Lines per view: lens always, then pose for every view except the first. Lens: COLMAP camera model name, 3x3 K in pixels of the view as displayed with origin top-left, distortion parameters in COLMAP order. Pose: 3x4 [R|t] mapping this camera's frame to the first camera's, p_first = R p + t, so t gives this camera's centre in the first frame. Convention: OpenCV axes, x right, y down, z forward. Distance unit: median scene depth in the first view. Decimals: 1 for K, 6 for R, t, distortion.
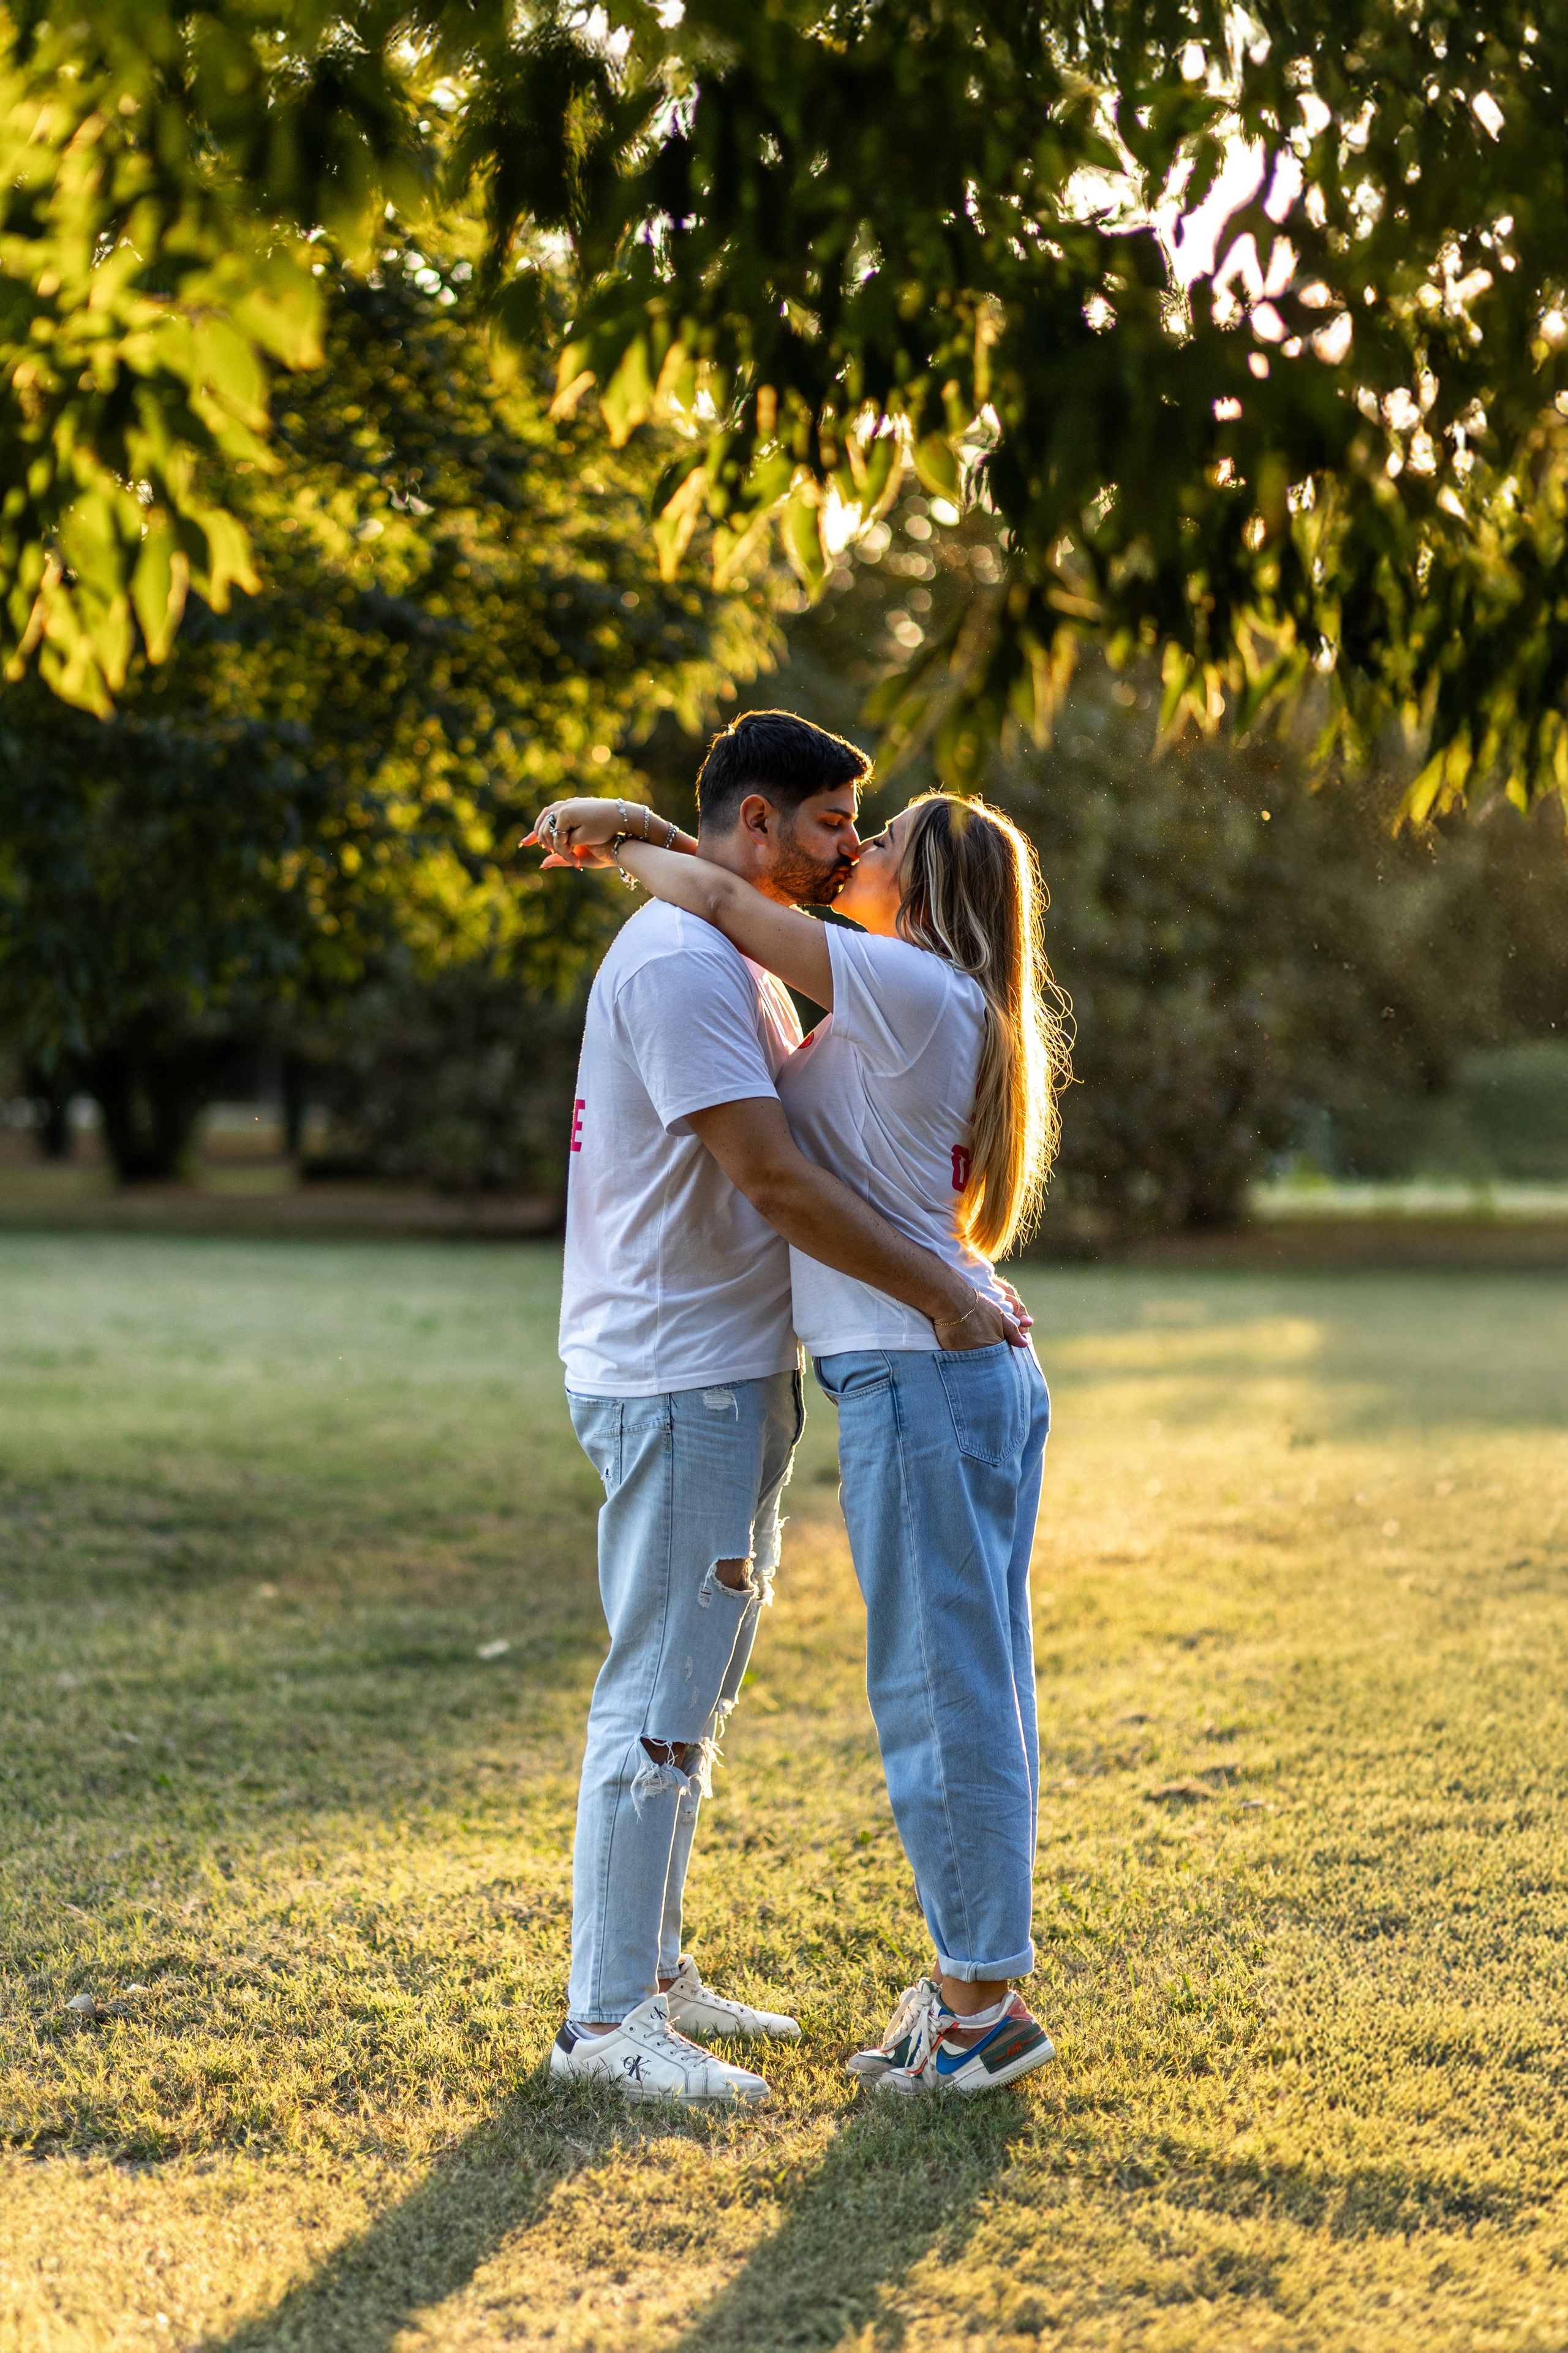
lens RADIAL K [[5680.3, 0, 784.0], [0, 5680.3, 1176.6], [0, 0, 1]] dist [-0.235555, 0.000000]
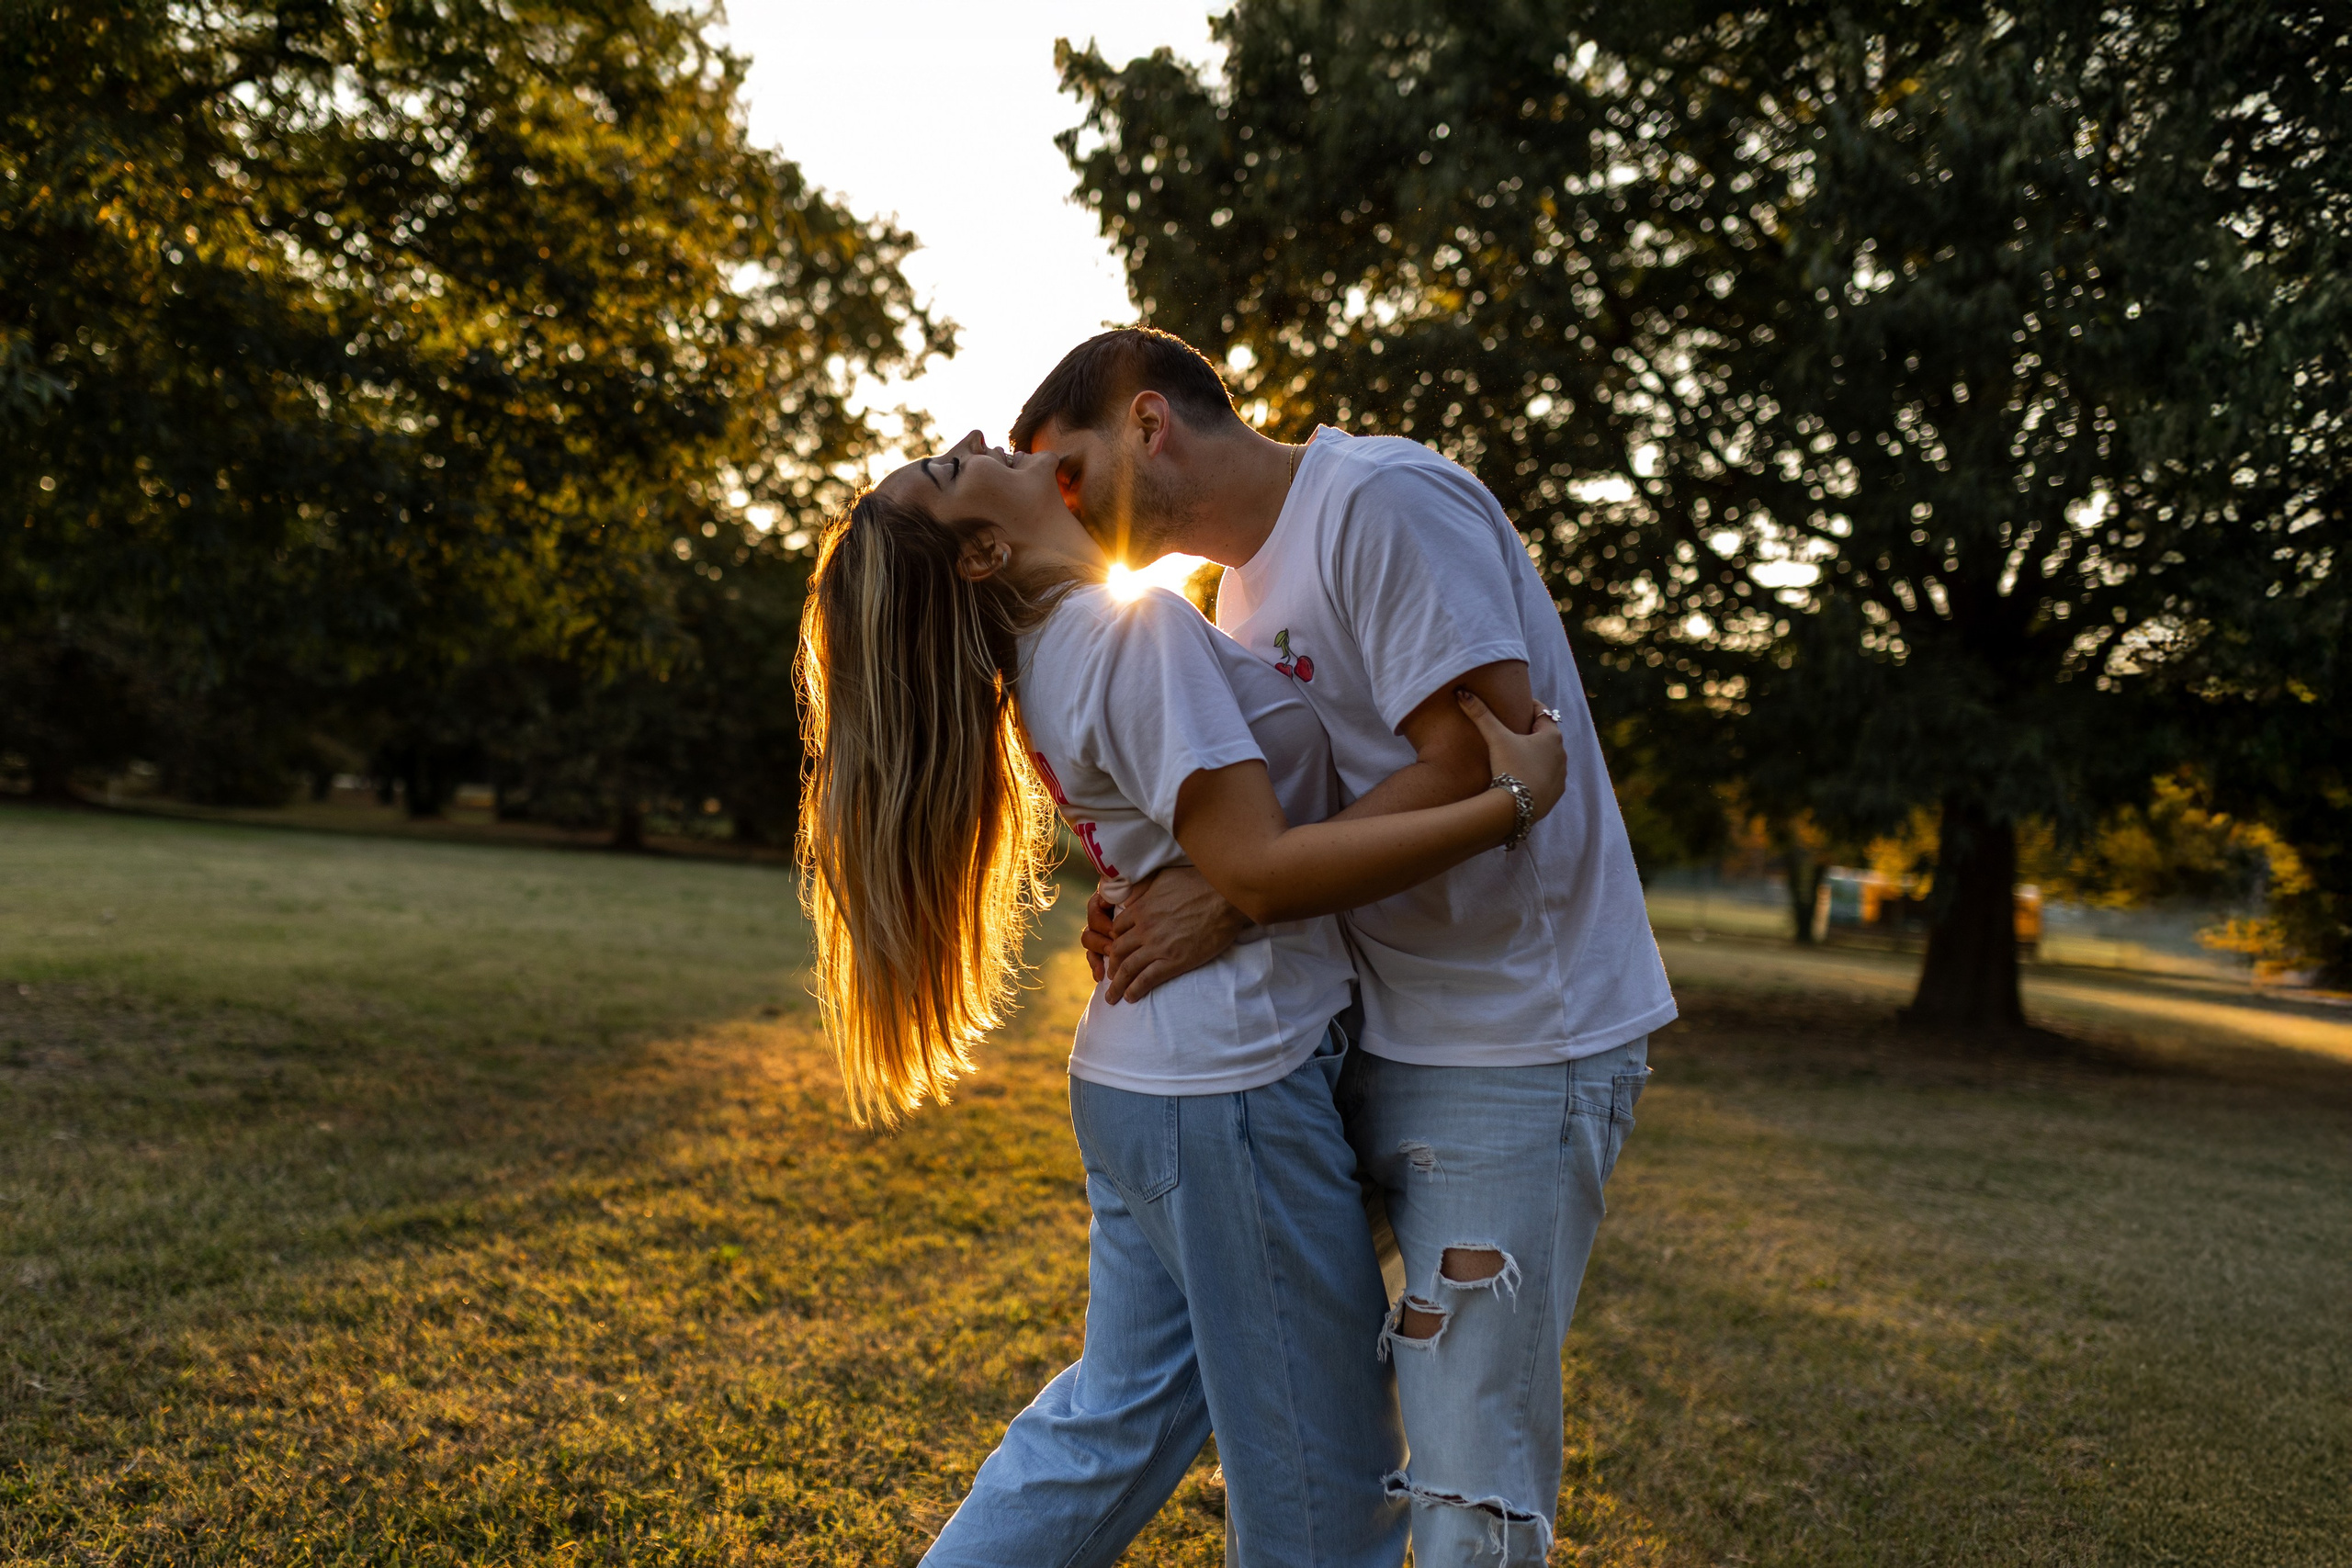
lens RADIAL K [[2403.9, 0, 1174.7], [0, 2403.9, 782.9], [0, 0, 1]] dist [-0.005772, 0.000000]
pose [[0.981779, 0.046468, 0.184257, -0.005846], [-0.042226, 0.998746, -0.026885, 0.003299], [-0.185275, 0.018614, 0.982510, 0.248983]]
